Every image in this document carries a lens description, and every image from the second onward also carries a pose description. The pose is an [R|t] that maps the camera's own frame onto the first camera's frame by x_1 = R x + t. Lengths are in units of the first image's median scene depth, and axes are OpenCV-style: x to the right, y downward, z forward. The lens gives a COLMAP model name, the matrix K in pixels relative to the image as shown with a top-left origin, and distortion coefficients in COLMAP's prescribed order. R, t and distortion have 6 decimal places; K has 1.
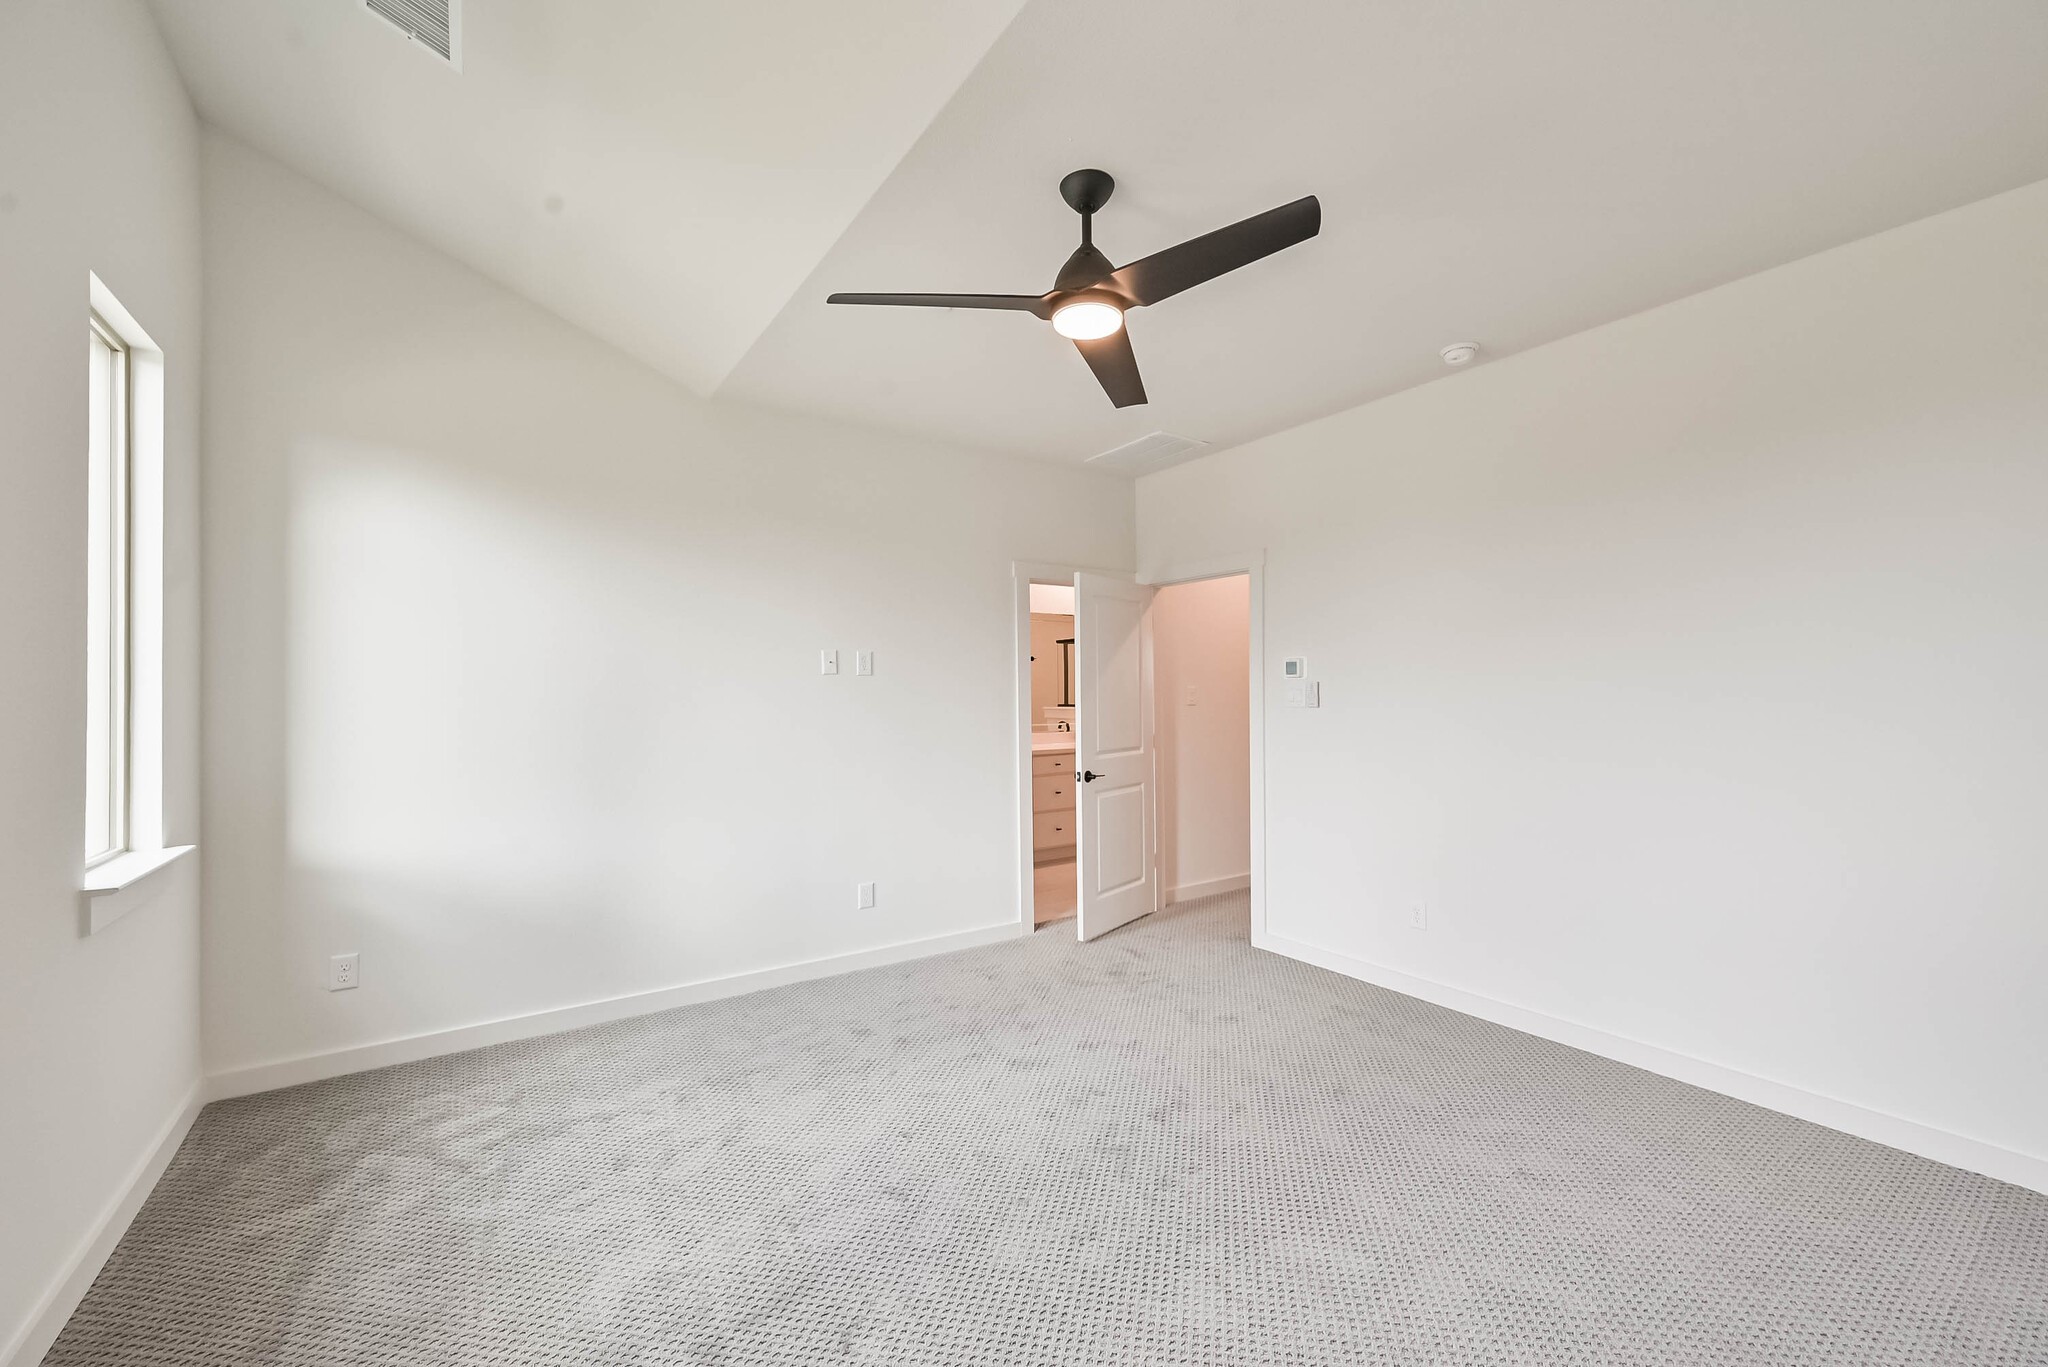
lens RADIAL K [[815.5, 0, 1030.0], [0, 815.5, 684.0], [0, 0, 1]] dist [-0.004722, 0.001682]
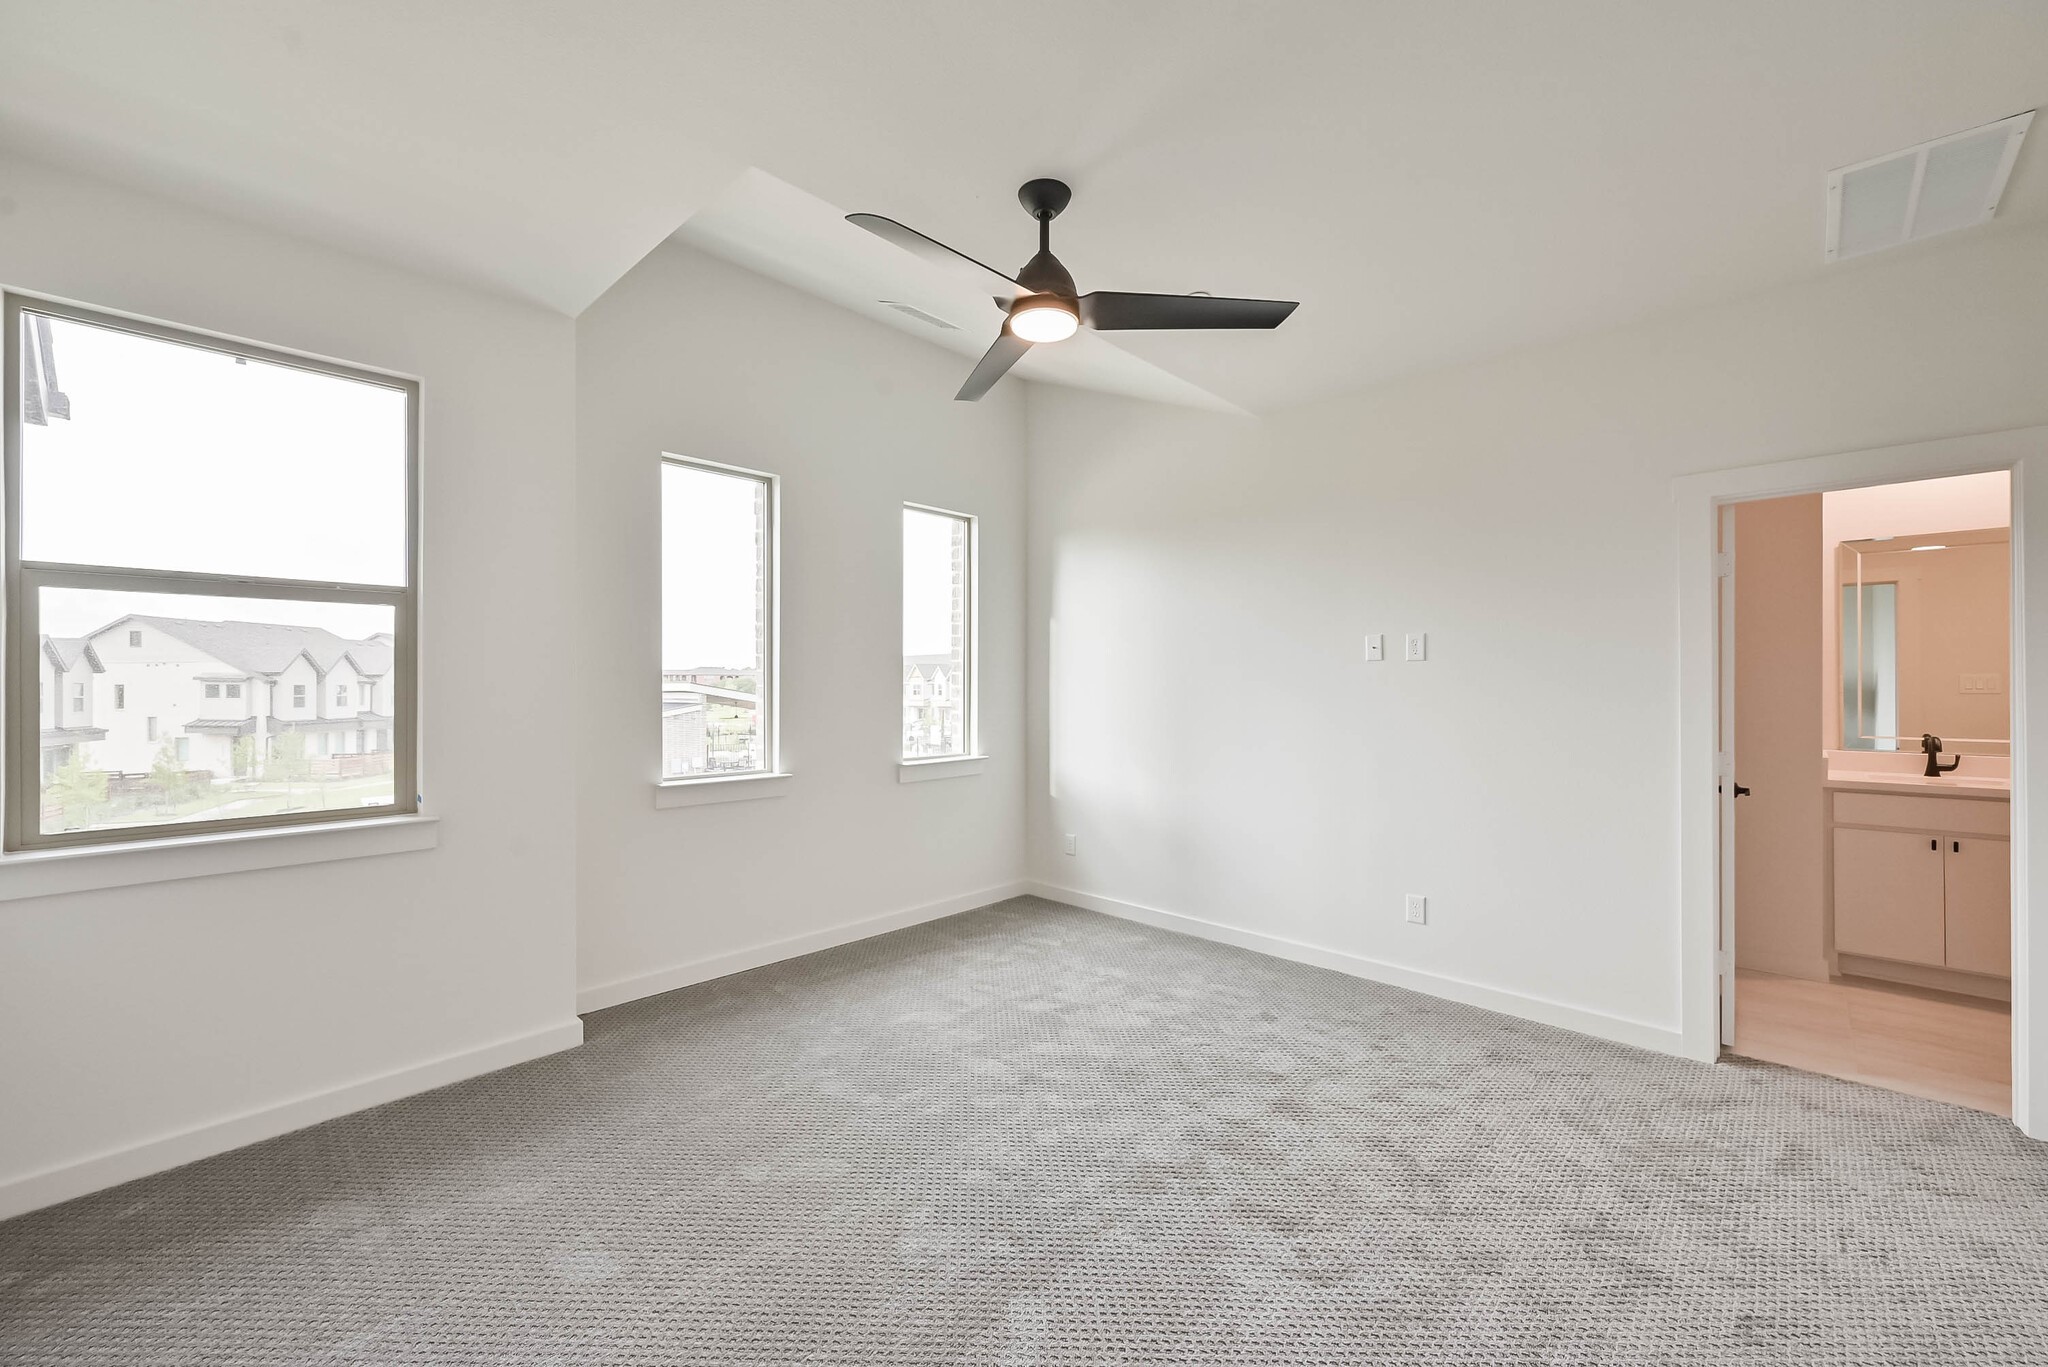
lens RADIAL K [[815.5, 0, 1021.3], [0, 815.5, 684.7], [0, 0, 1]] dist [-0.004722, 0.001682]
pose [[0.198380, 0.007101, -0.980100, 1.128237], [0.011993, 0.999881, 0.009672, 0.002289], [0.980052, -0.013673, 0.198271, 0.790200]]
